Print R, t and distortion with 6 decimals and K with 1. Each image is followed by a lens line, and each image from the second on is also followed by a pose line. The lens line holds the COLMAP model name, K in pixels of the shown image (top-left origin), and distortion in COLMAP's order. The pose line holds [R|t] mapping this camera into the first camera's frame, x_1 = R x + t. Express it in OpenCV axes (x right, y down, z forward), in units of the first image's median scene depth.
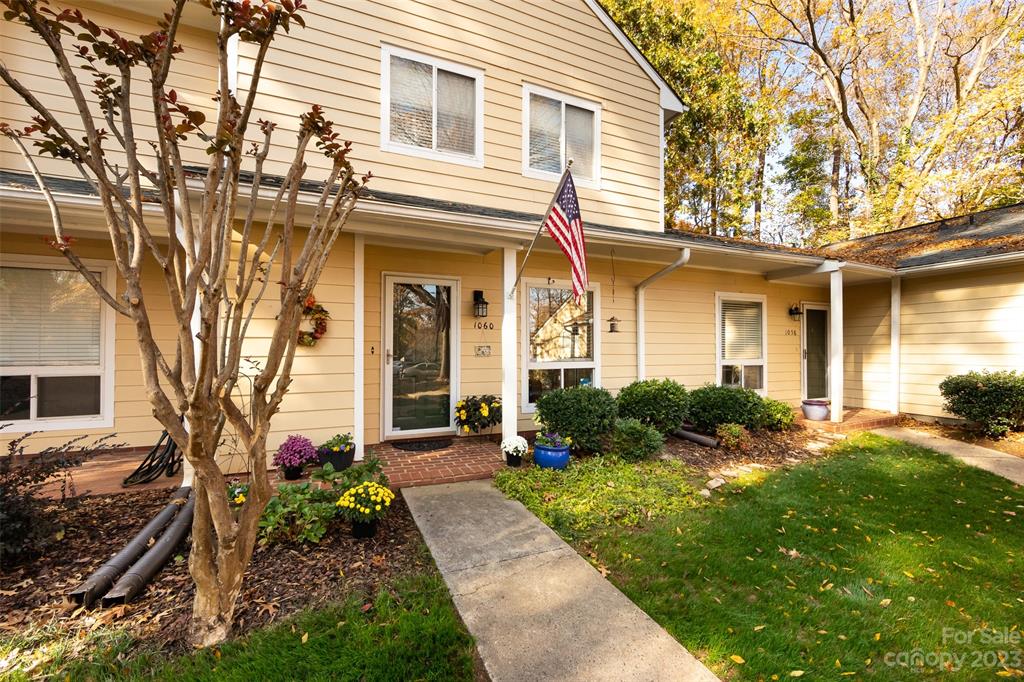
lens RADIAL K [[405.2, 0, 512.0], [0, 405.2, 341.0], [0, 0, 1]] dist [-0.001754, -0.000135]
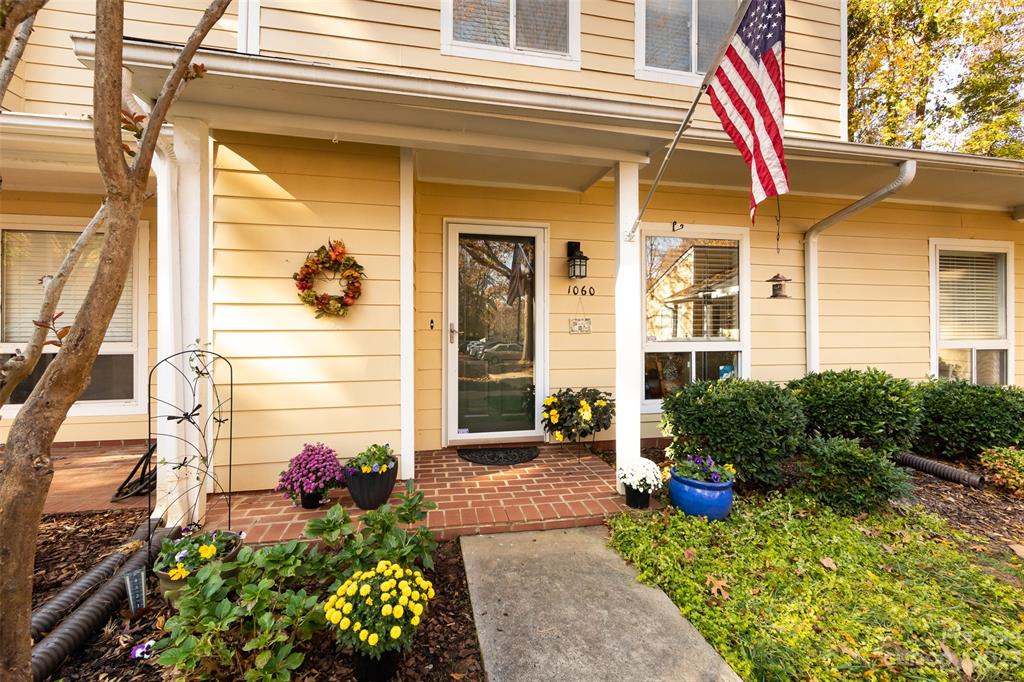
lens RADIAL K [[406.0, 0, 507.8], [0, 406.0, 329.5], [0, 0, 1]] dist [-0.002894, -0.000309]
pose [[0.977773, -0.001278, -0.209660, -0.055371], [0.004628, 0.999869, 0.015491, 0.023028], [0.209613, -0.016117, 0.977652, 0.323819]]
